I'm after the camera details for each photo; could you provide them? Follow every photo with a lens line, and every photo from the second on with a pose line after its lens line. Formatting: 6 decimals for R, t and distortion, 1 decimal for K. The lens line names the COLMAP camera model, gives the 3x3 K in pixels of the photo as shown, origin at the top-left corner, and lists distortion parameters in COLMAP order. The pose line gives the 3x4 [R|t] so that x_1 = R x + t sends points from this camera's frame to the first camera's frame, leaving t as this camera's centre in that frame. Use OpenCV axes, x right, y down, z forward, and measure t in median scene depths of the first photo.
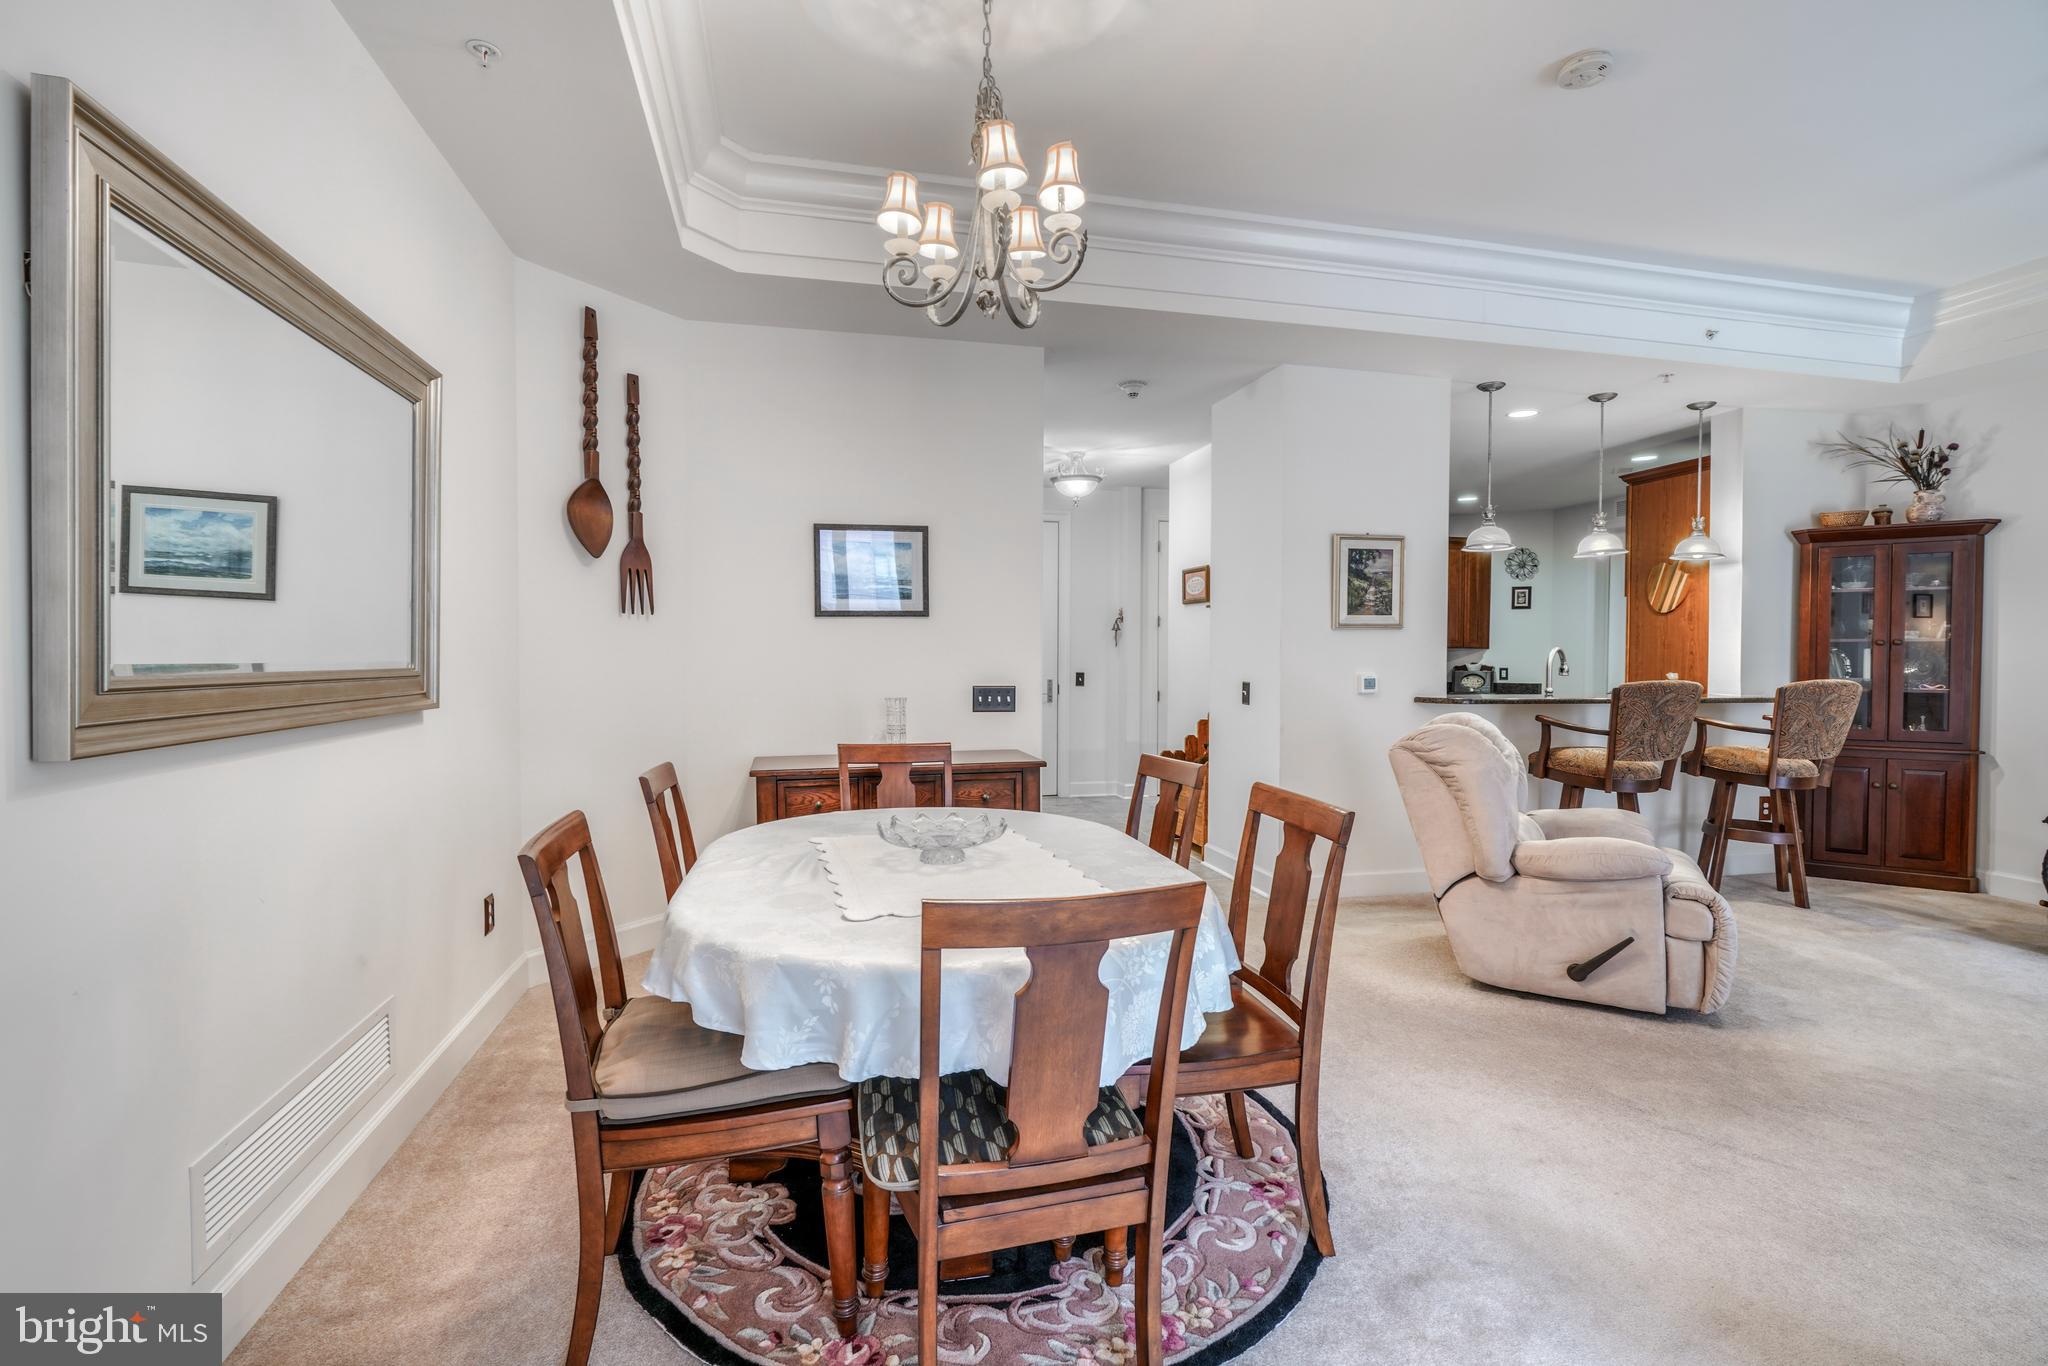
lens RADIAL K [[962.2, 0, 1074.9], [0, 962.2, 629.8], [0, 0, 1]] dist [0.028714, 0.000395]
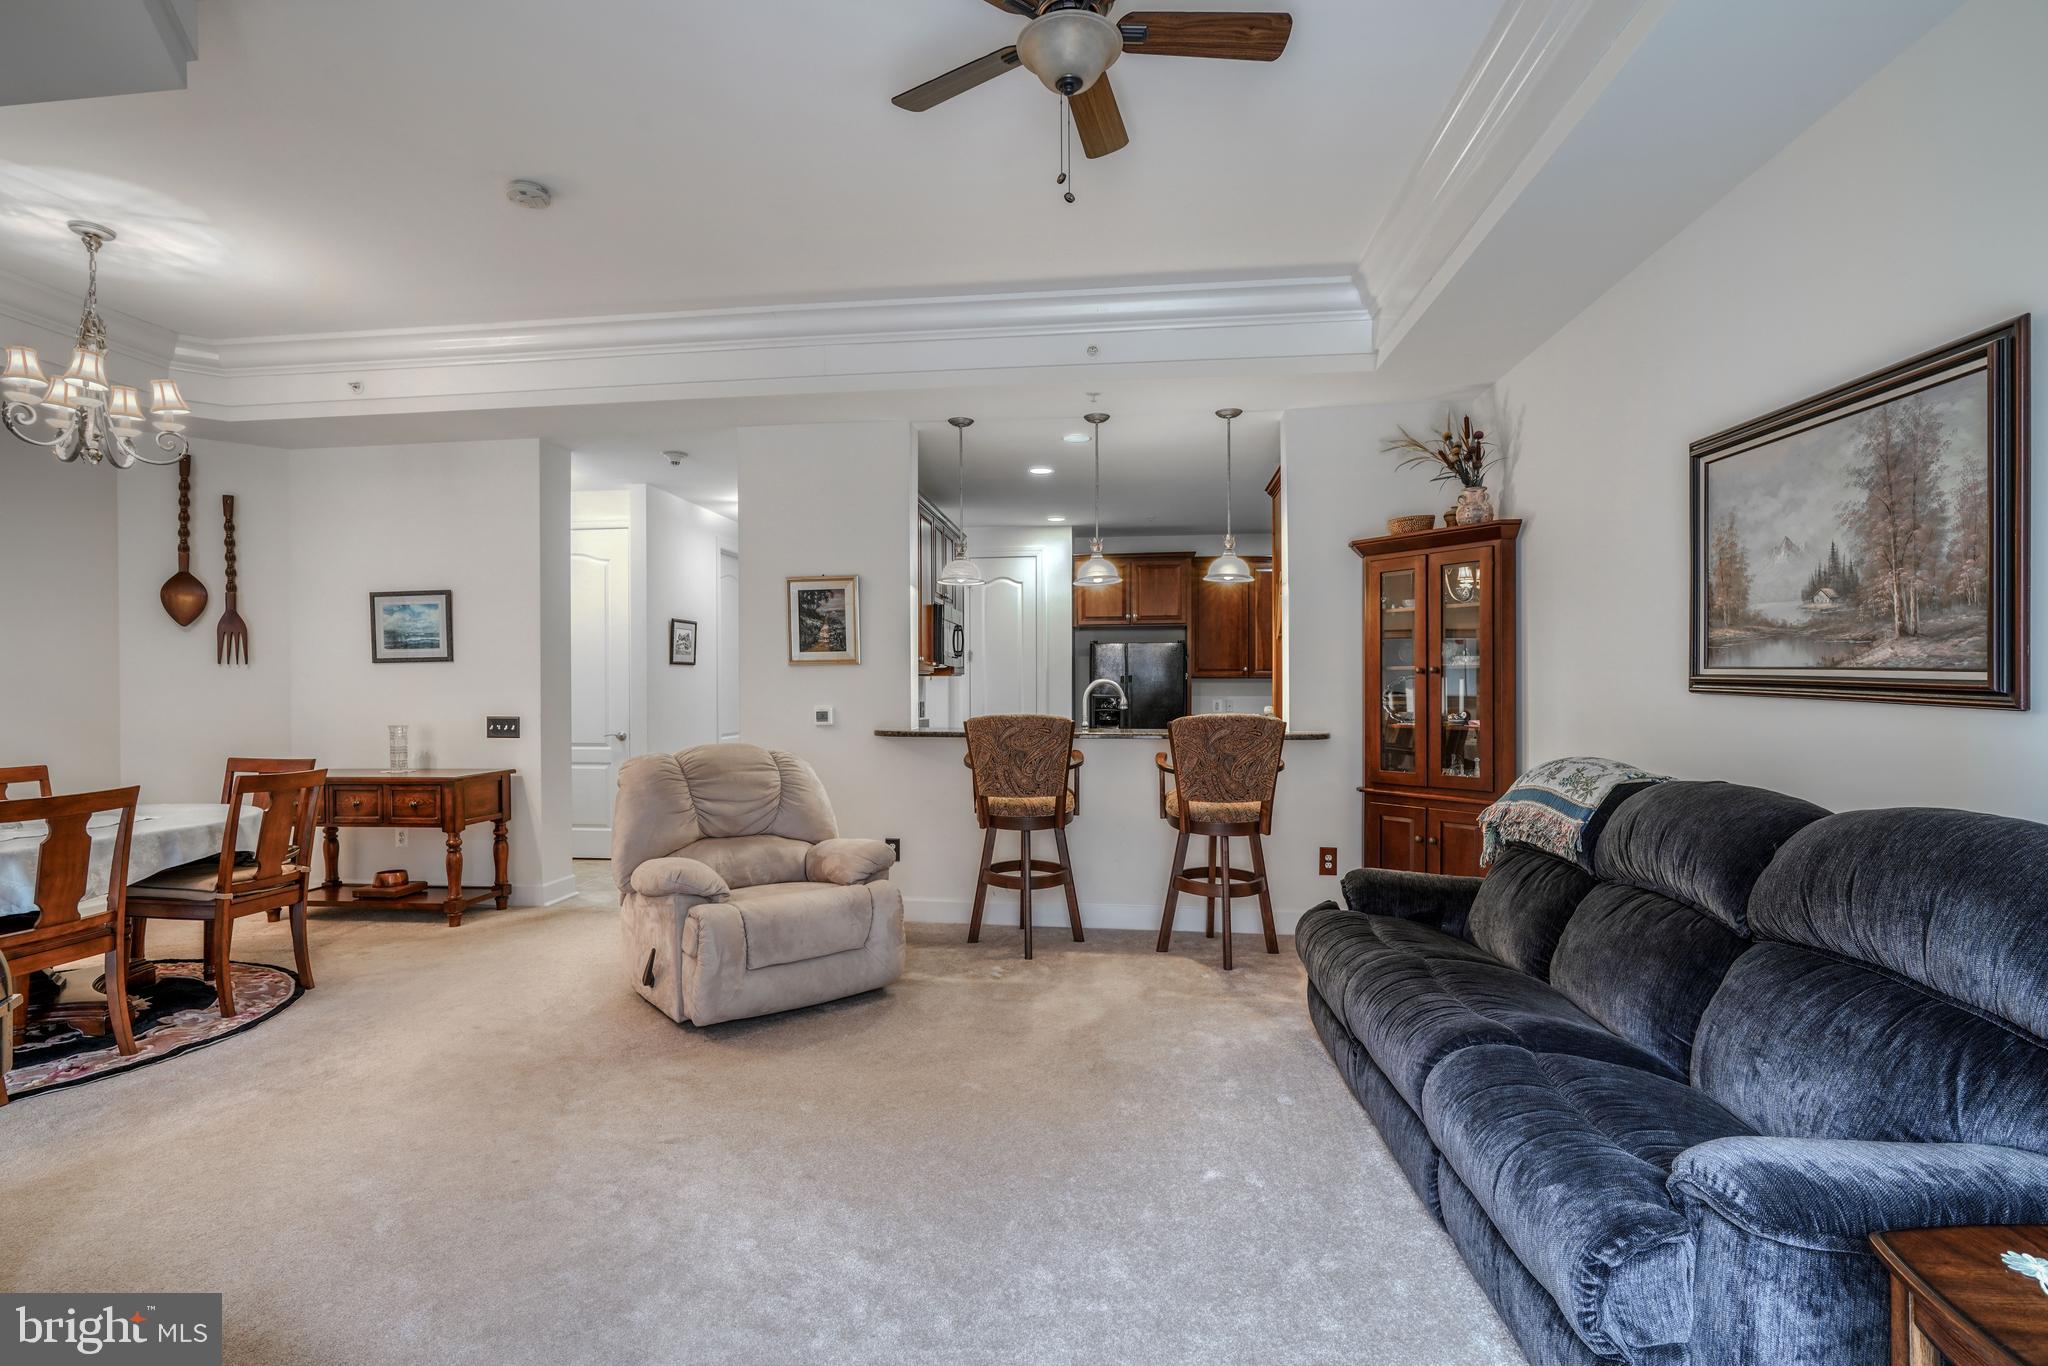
lens RADIAL K [[948.7, 0, 990.6], [0, 948.7, 635.9], [0, 0, 1]] dist [0.000348, 0.001734]
pose [[0.922596, -0.031922, -0.384446, 0.876912], [0.011961, 0.998458, -0.054202, 0.025999], [0.385583, 0.045408, 0.921555, 0.111683]]
